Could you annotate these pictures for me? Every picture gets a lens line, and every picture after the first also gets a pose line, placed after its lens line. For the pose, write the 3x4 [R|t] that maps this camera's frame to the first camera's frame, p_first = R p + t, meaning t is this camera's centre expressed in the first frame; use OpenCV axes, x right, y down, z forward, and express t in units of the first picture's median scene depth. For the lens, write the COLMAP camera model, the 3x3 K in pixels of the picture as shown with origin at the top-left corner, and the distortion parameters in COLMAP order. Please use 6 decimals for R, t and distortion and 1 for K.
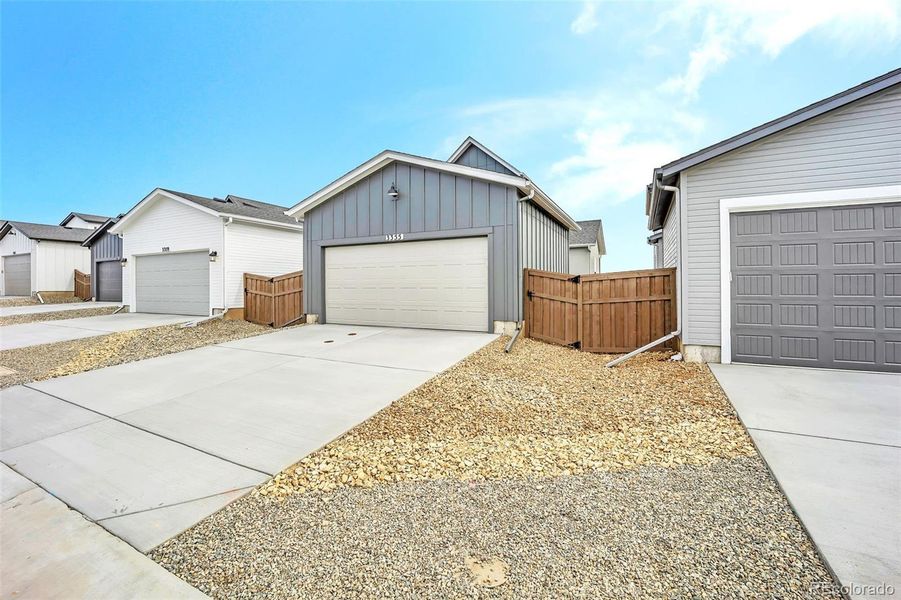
lens RADIAL K [[378.3, 0, 451.6], [0, 378.3, 290.9], [0, 0, 1]] dist [-0.025213, 0.000239]
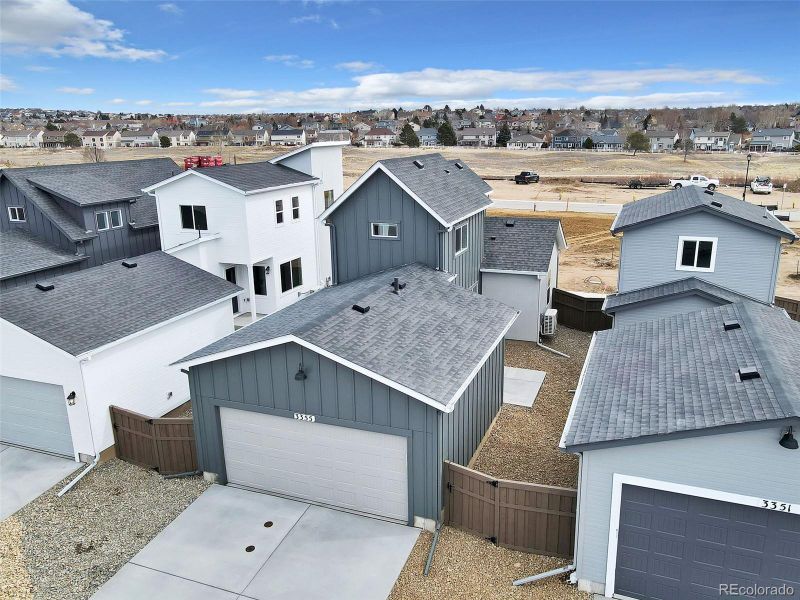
lens RADIAL K [[619.5, 0, 400.0], [0, 619.5, 300.0], [0, 0, 1]] dist [-0.005128, 0.002674]
pose [[0.995797, -0.039437, 0.082658, -0.035010], [0.017698, 0.968390, 0.248812, -0.798758], [-0.089857, -0.246304, 0.965018, -0.401473]]
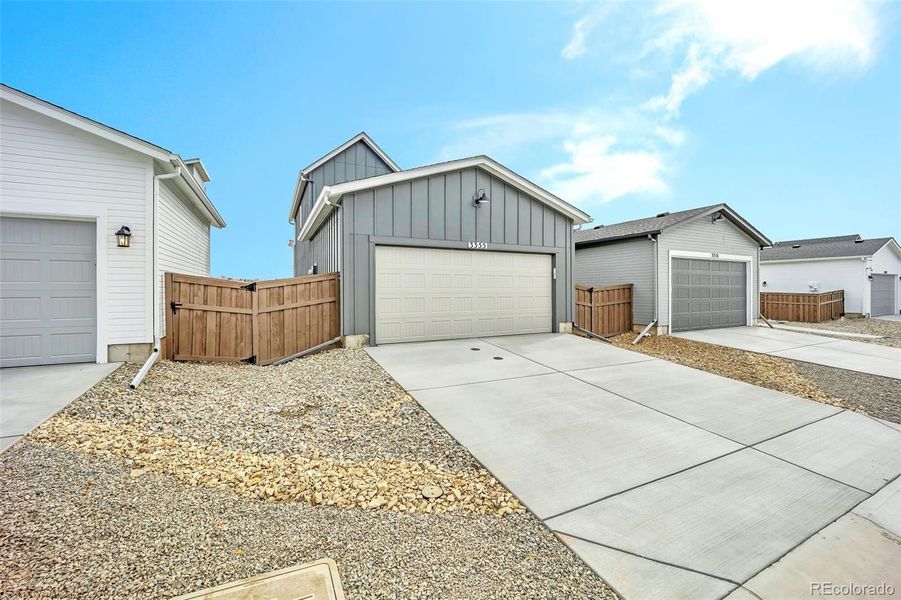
lens RADIAL K [[363.1, 0, 450.5], [0, 363.1, 300.0], [0, 0, 1]] dist [-0.025087, -0.000421]
pose [[0.607505, -0.016507, 0.794144, -0.955369], [0.012409, 0.999859, 0.011290, -0.012401], [-0.794219, 0.002996, 0.607624, 0.498592]]
